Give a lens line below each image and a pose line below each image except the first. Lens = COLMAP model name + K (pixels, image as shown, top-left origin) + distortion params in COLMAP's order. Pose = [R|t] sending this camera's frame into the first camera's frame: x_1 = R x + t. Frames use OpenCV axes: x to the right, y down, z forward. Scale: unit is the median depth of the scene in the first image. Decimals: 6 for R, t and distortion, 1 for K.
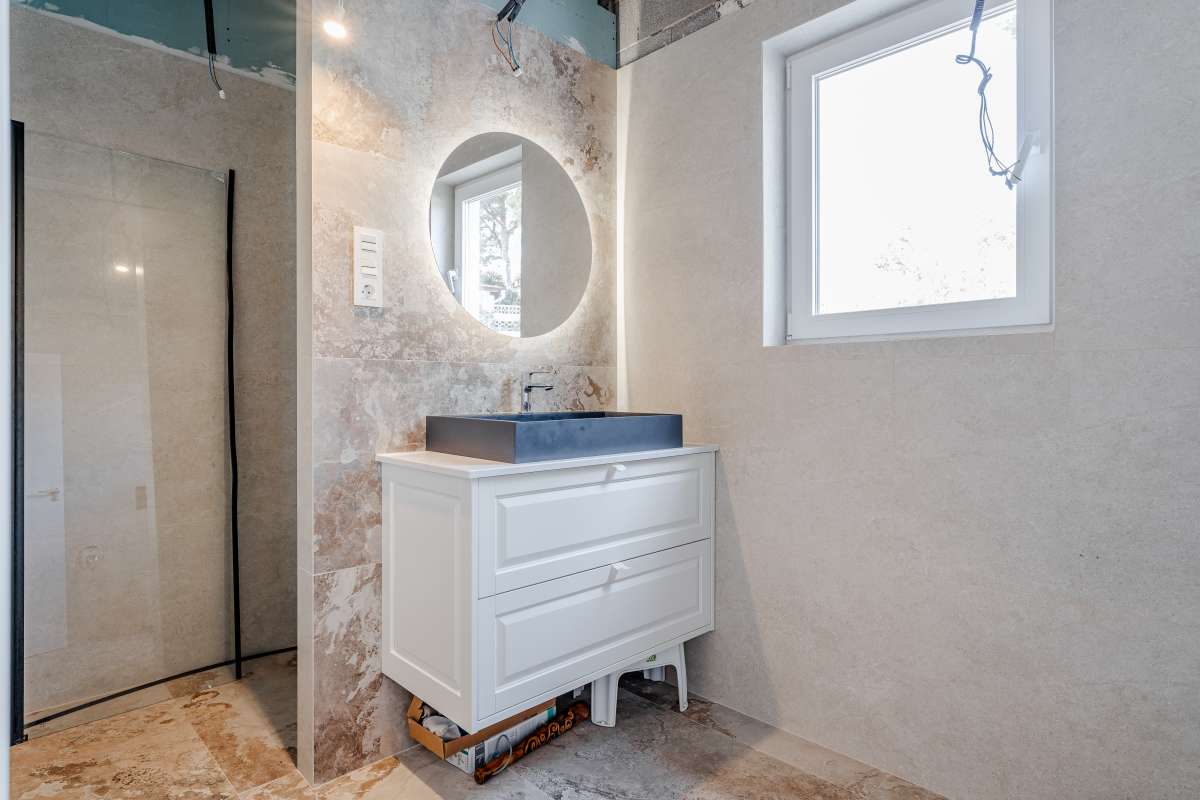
lens RADIAL K [[650.2, 0, 599.5], [0, 650.2, 398.3], [0, 0, 1]] dist [-0.005497, 0.000888]
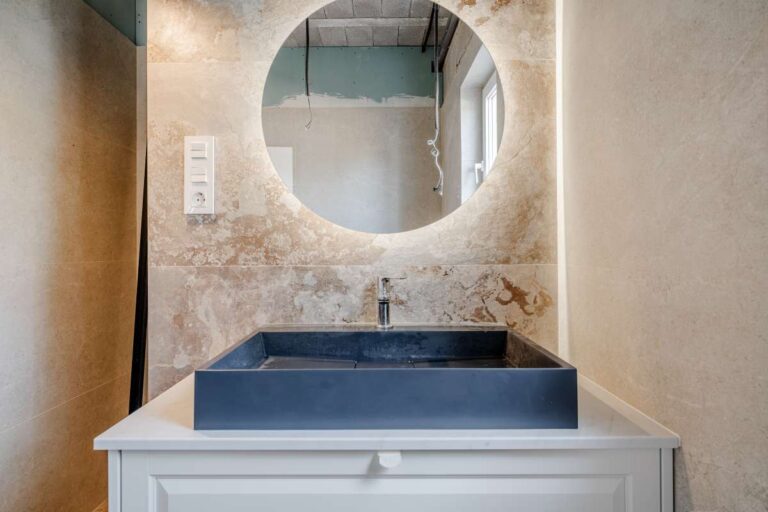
lens RADIAL K [[416.1, 0, 382.1], [0, 416.1, 250.7], [0, 0, 1]] dist [-0.005497, 0.000888]
pose [[0.710208, -0.002748, -0.703987, 0.282274], [-0.004231, 0.999958, -0.008172, -0.076562], [0.703979, 0.008782, 0.710166, 0.706192]]
